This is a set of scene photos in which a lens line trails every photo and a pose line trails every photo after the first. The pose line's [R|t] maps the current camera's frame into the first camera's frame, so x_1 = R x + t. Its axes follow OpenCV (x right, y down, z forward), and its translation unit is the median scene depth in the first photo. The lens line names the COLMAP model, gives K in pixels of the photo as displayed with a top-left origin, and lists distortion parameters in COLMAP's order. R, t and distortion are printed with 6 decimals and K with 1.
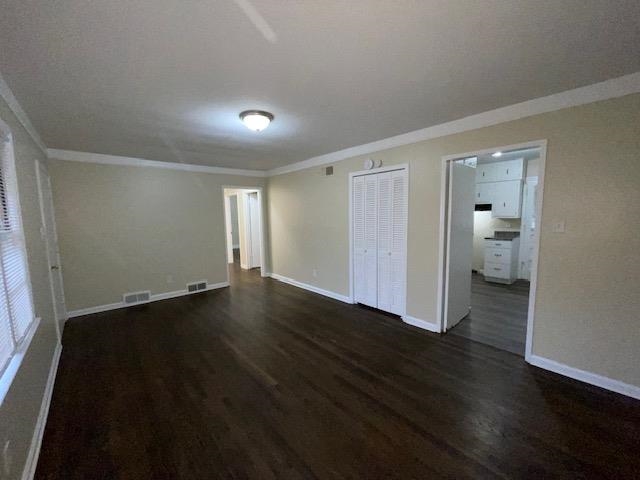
lens RADIAL K [[256.7, 0, 321.7], [0, 256.7, 242.0], [0, 0, 1]] dist [-0.002568, -0.000321]
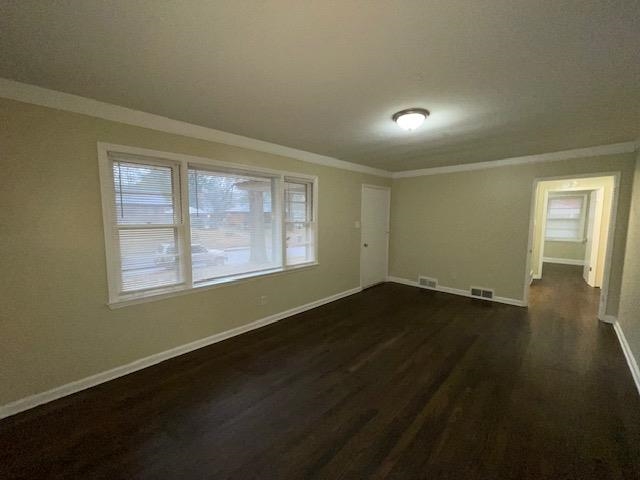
lens RADIAL K [[256.7, 0, 319.7], [0, 256.7, 240.5], [0, 0, 1]] dist [-0.002568, -0.000321]
pose [[0.077765, 0.111571, -0.990709, 0.374955], [-0.111150, 0.988494, 0.102597, -0.043918], [0.990756, 0.102139, 0.089272, 0.324344]]
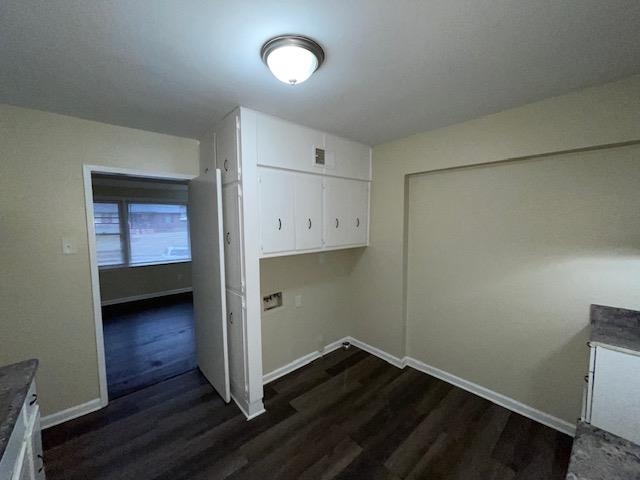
lens RADIAL K [[256.7, 0, 316.6], [0, 256.7, 240.3], [0, 0, 1]] dist [-0.002568, -0.000321]
pose [[-0.006784, 0.096593, -0.995301, 3.605243], [-0.093679, 0.990885, 0.096803, -0.656662], [0.995579, 0.093895, 0.002326, 4.067005]]
